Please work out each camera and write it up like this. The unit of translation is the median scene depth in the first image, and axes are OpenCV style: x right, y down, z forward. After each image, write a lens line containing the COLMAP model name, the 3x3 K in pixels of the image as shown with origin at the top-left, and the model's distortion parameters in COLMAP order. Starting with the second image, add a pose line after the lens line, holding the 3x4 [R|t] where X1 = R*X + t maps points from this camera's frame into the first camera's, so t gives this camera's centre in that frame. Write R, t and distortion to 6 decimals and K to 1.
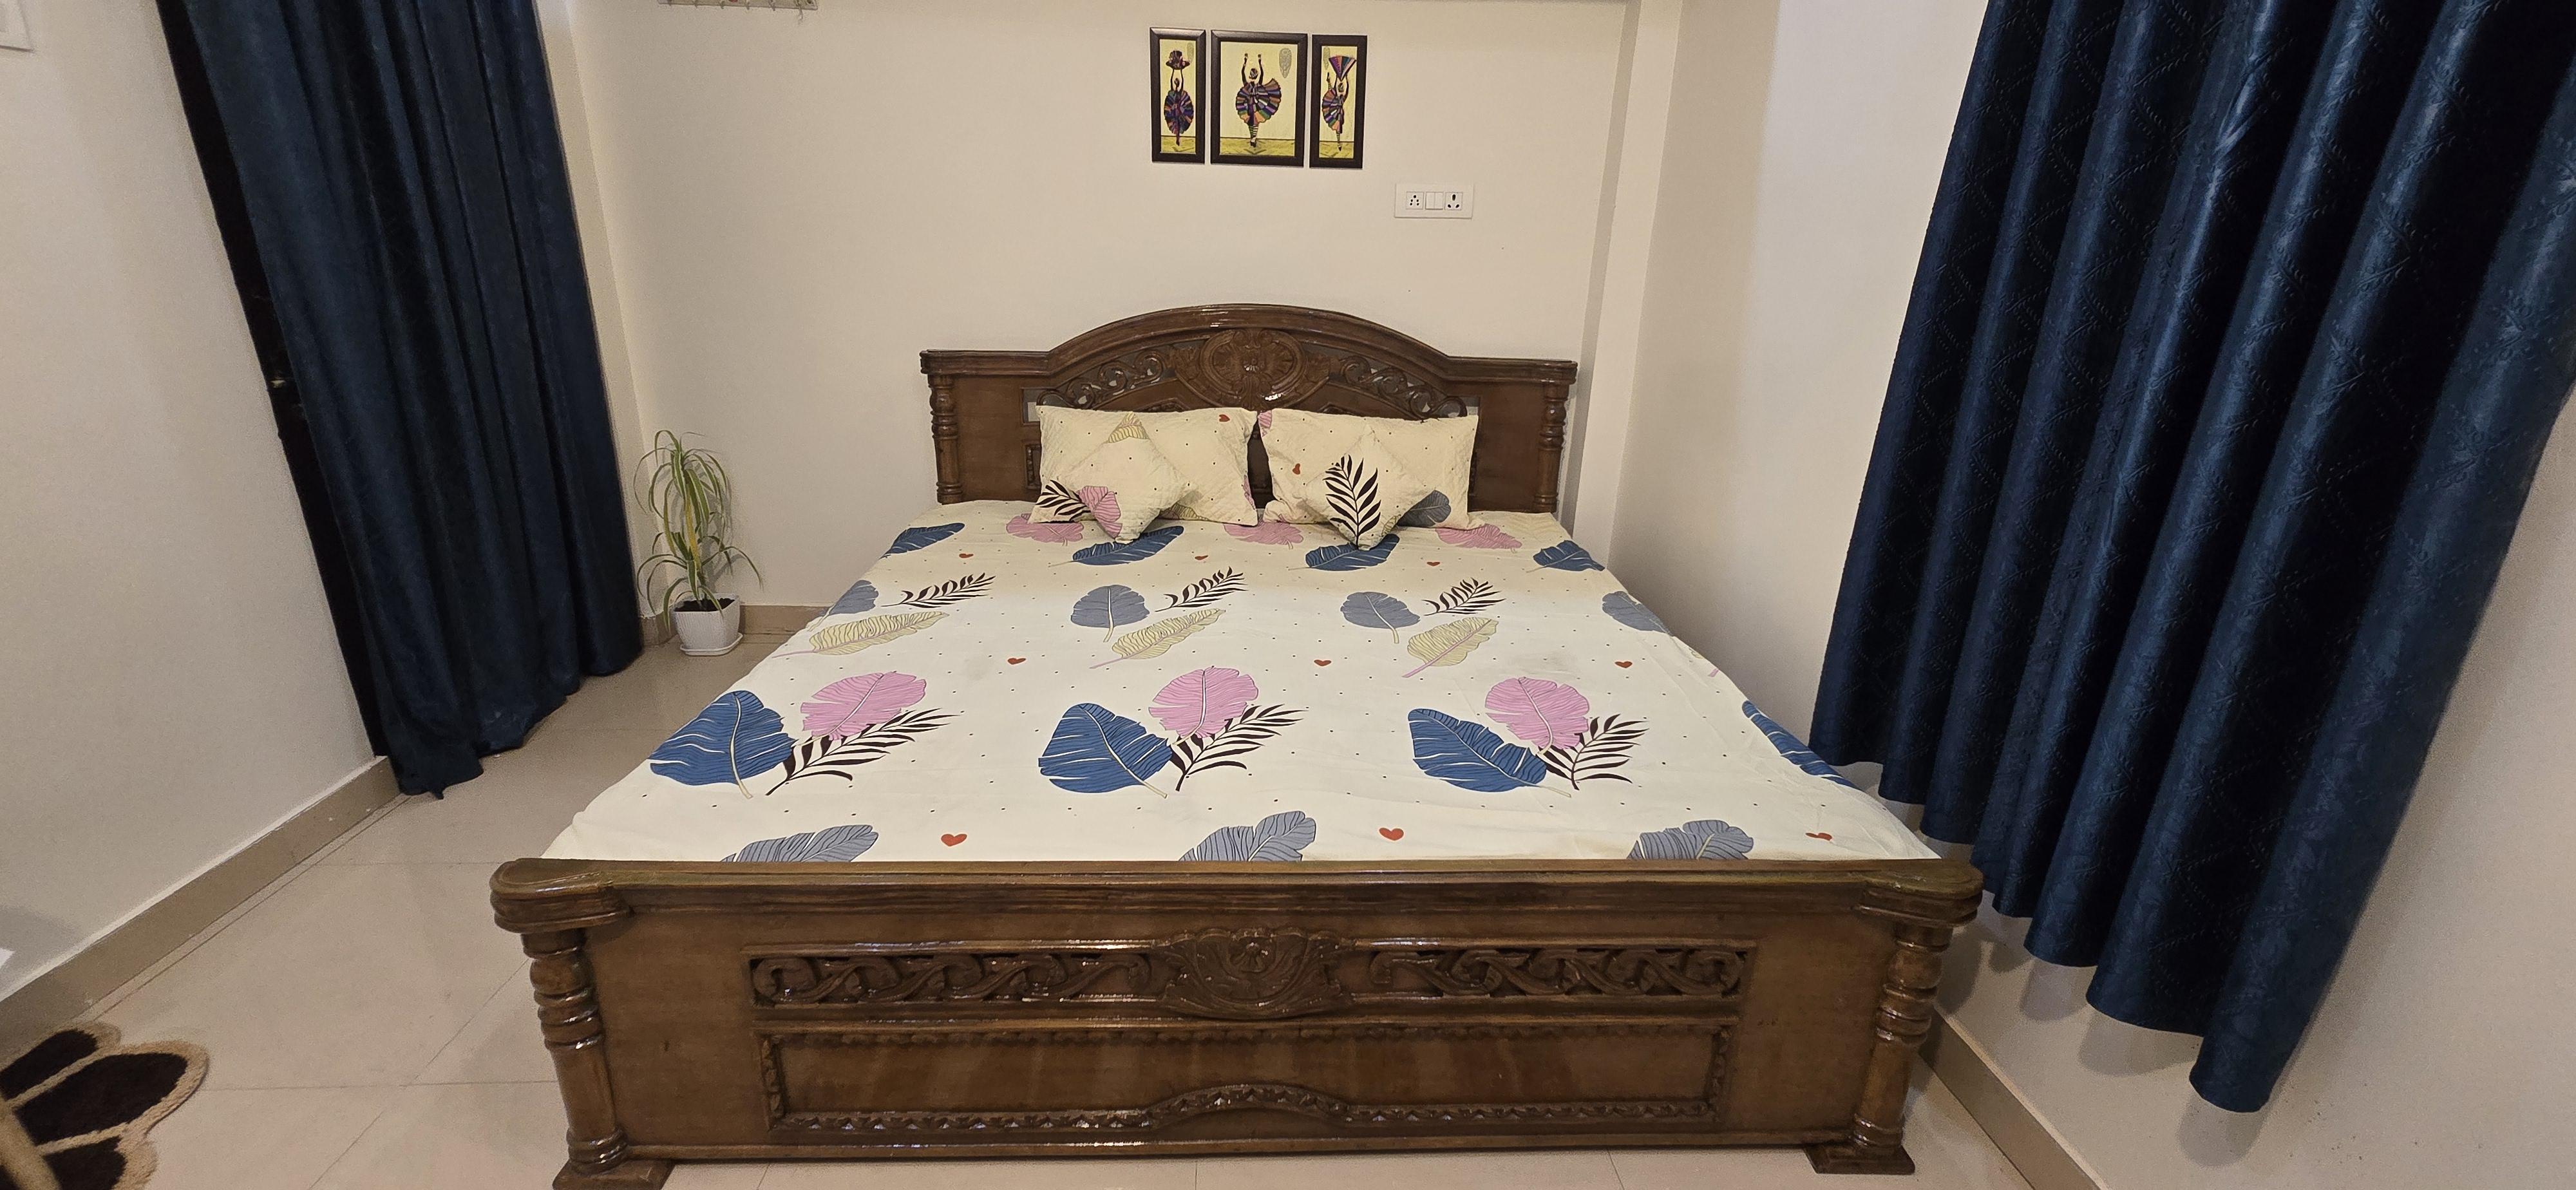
lens RADIAL K [[1052.9, 0, 1290.1], [0, 1052.9, 598.2], [0, 0, 1]] dist [-0.002482, -0.000617]
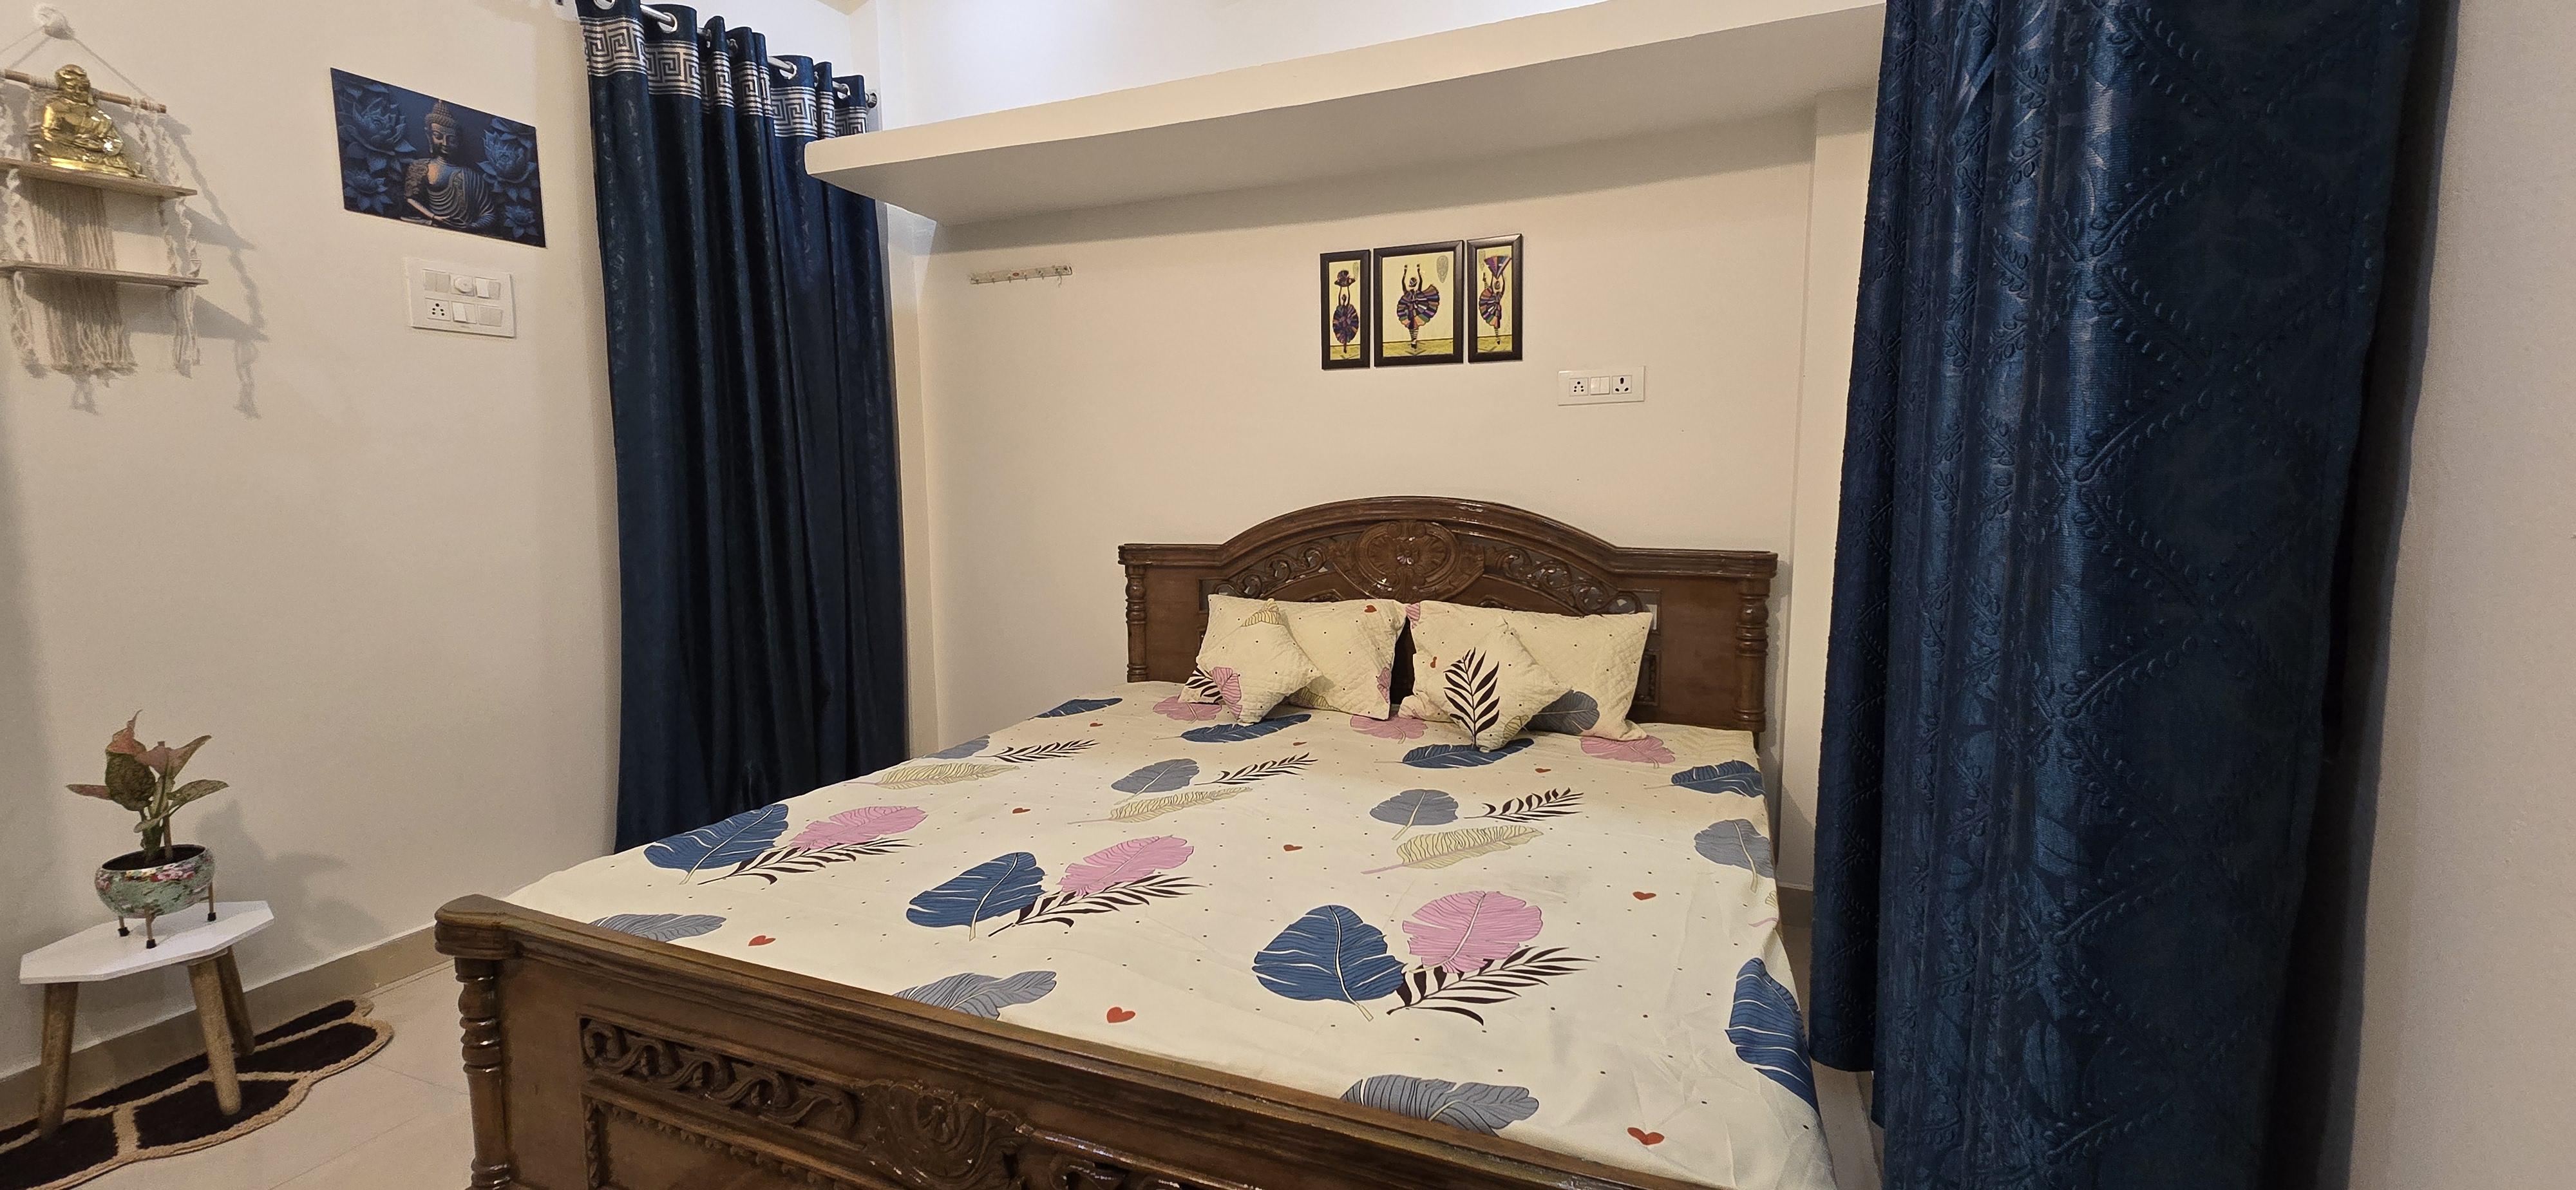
lens RADIAL K [[1052.9, 0, 1282.8], [0, 1052.9, 589.9], [0, 0, 1]] dist [-0.002482, -0.000617]
pose [[0.902729, 0.011635, -0.430053, 0.294080], [-0.110649, 0.972285, -0.205959, 0.023254], [0.415738, 0.233510, 0.878997, 0.104911]]
